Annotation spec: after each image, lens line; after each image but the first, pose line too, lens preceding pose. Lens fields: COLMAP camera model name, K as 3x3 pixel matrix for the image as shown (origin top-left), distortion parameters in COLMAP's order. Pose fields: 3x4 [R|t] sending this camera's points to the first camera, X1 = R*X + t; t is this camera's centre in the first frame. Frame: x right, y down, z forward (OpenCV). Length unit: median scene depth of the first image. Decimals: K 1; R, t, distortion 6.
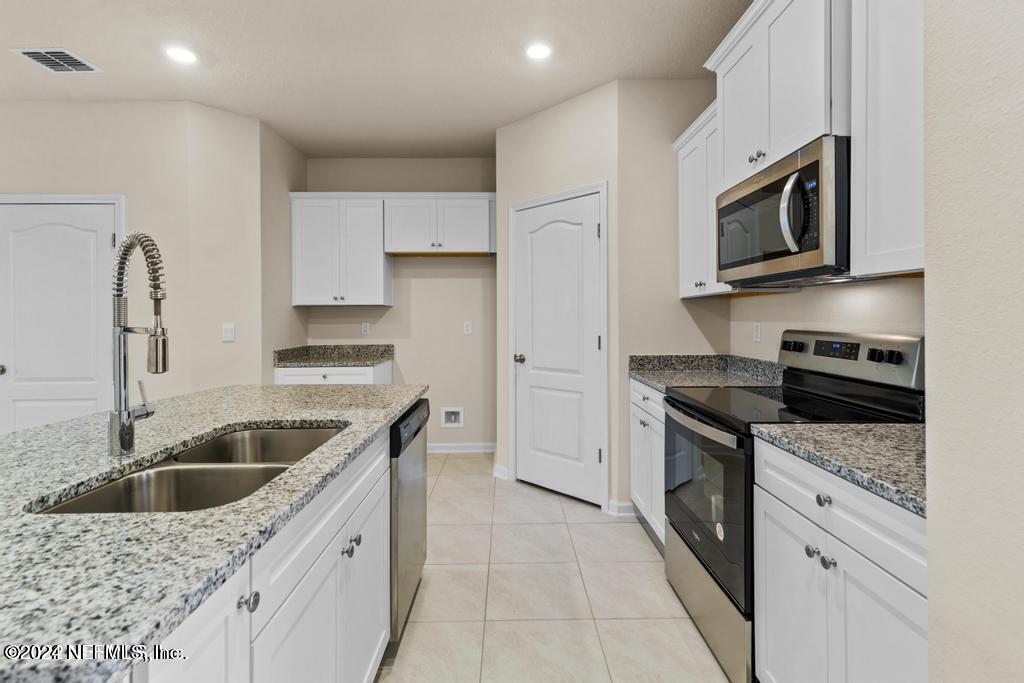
lens RADIAL K [[469.4, 0, 515.2], [0, 469.4, 315.8], [0, 0, 1]] dist [0.007967, -0.002335]
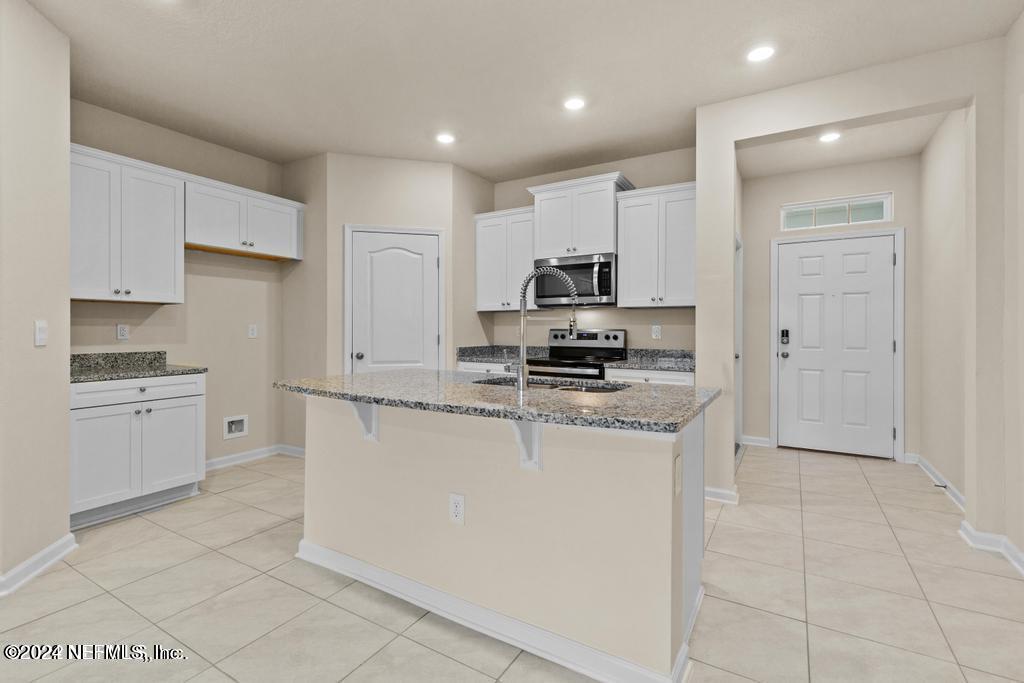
lens RADIAL K [[469.4, 0, 512.7], [0, 469.4, 329.4], [0, 0, 1]] dist [0.007967, -0.002335]
pose [[0.525144, 0.007478, 0.850981, -0.825974], [-0.007485, 0.999963, -0.004169, 0.027041], [-0.850981, -0.004180, 0.525181, 0.041890]]
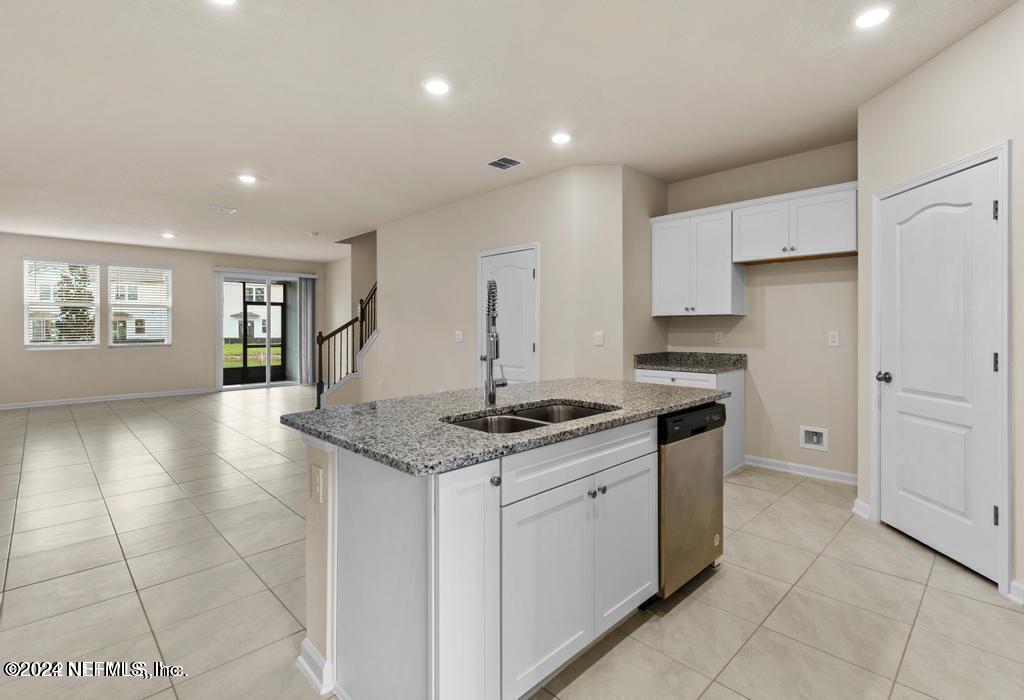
lens RADIAL K [[481.3, 0, 526.1], [0, 481.3, 323.7], [0, 0, 1]] dist [0.006383, 0.000617]
pose [[0.696791, -0.001650, -0.717272, 0.185926], [0.000615, 0.999998, -0.001703, -0.002289], [0.717274, 0.000746, 0.696791, -0.051125]]
